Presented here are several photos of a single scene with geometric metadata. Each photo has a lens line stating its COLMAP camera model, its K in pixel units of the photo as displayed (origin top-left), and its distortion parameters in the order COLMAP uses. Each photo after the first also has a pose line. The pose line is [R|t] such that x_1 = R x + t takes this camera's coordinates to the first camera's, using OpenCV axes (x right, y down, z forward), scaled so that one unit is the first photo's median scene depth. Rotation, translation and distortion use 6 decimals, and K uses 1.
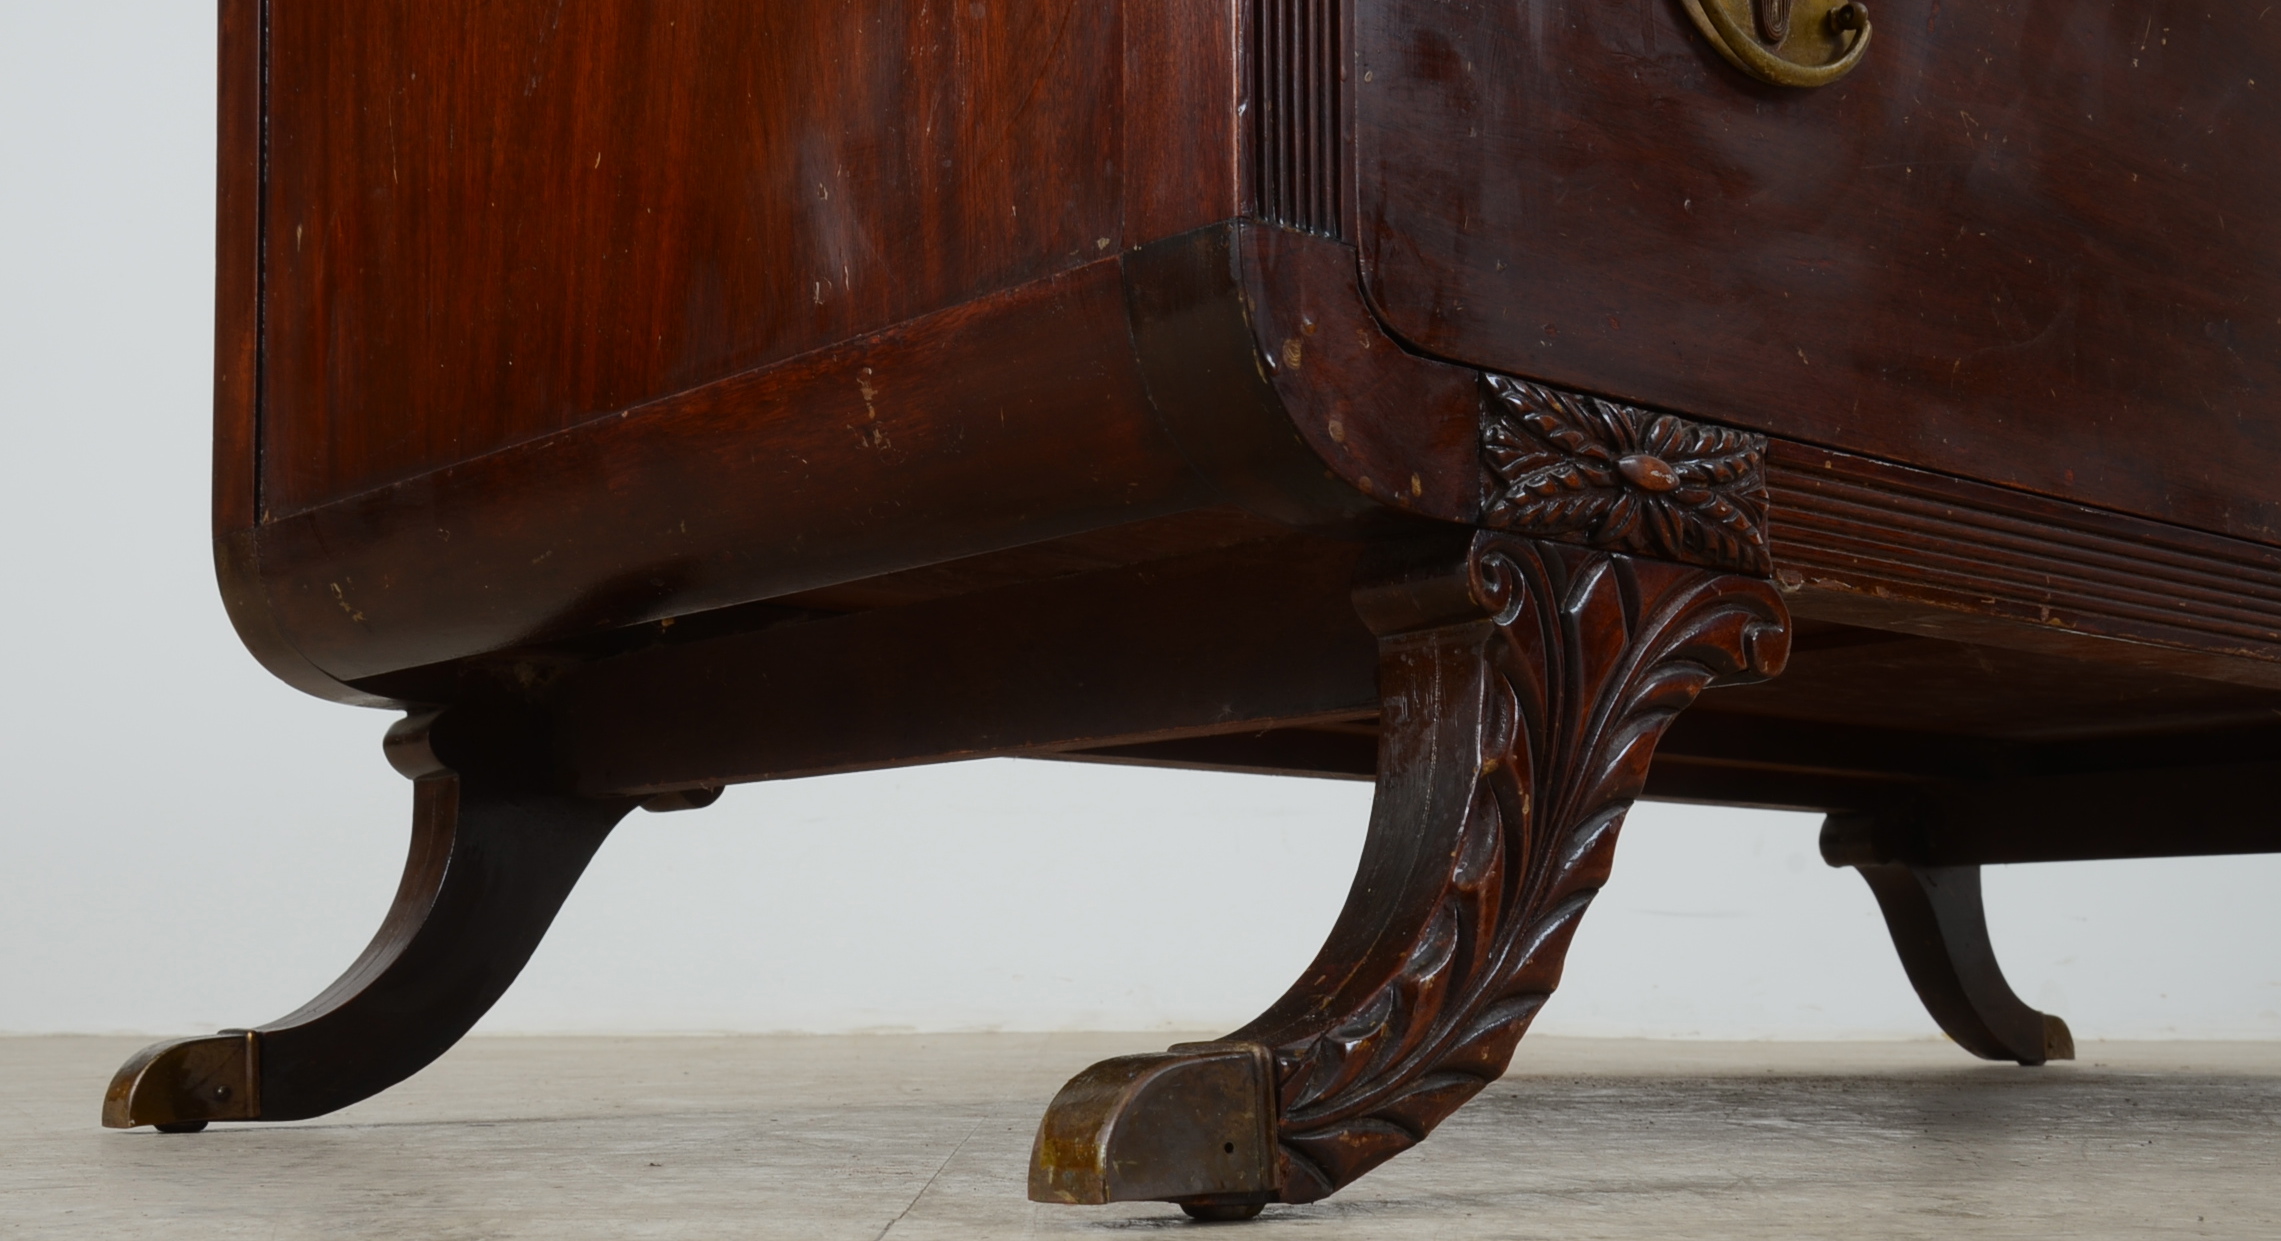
lens RADIAL K [[3278.3, 0, 1140.5], [0, 3278.3, 620.5], [0, 0, 1]] dist [-0.002567, 0.002935]
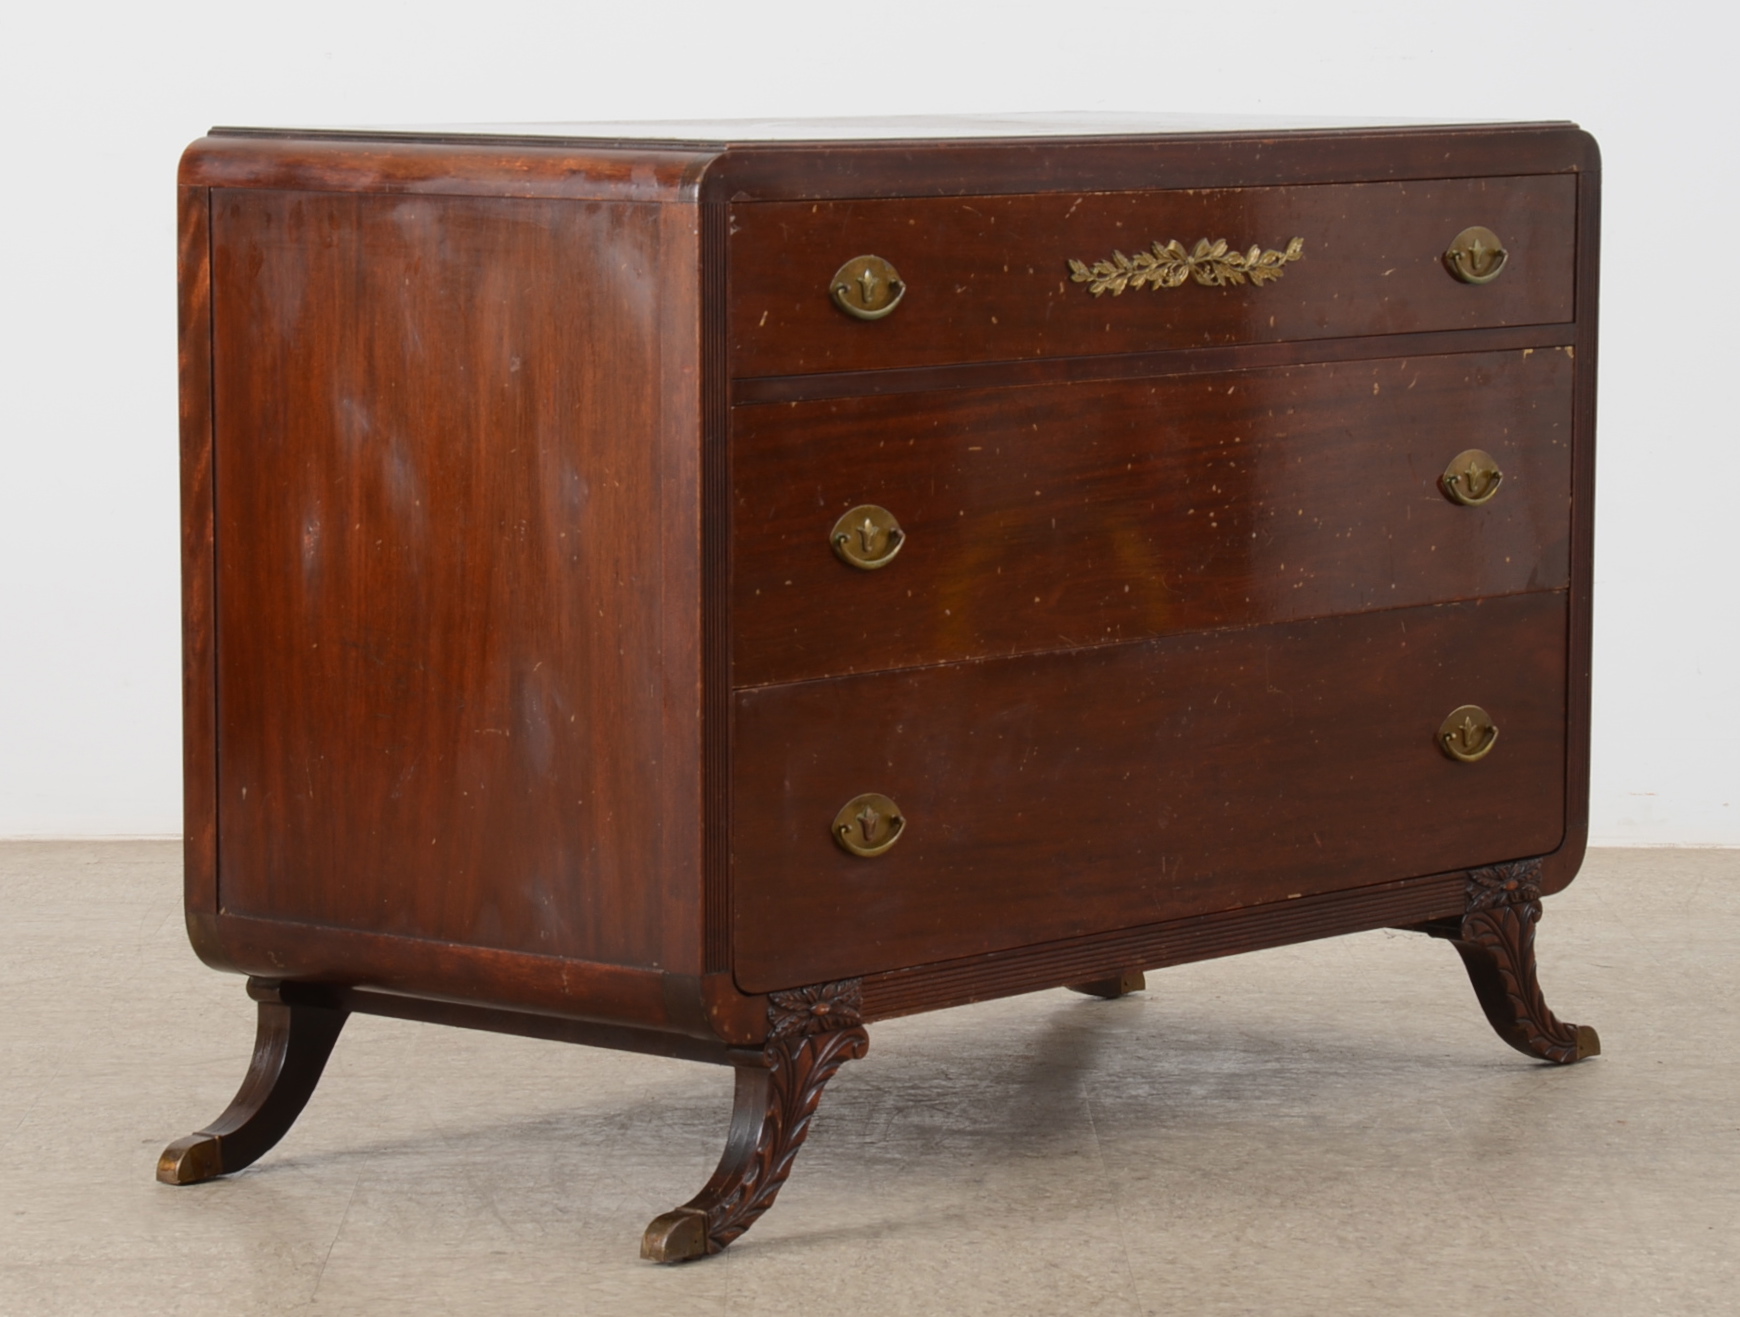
lens RADIAL K [[4779.5, 0, 870.0], [0, 4779.5, 658.5], [0, 0, 1]] dist [-0.039666, 0.099435]
pose [[0.989453, 0.001137, 0.144847, -0.457831], [-0.021493, 0.990053, 0.139043, -1.012910], [-0.143248, -0.140689, 0.979636, -3.419260]]
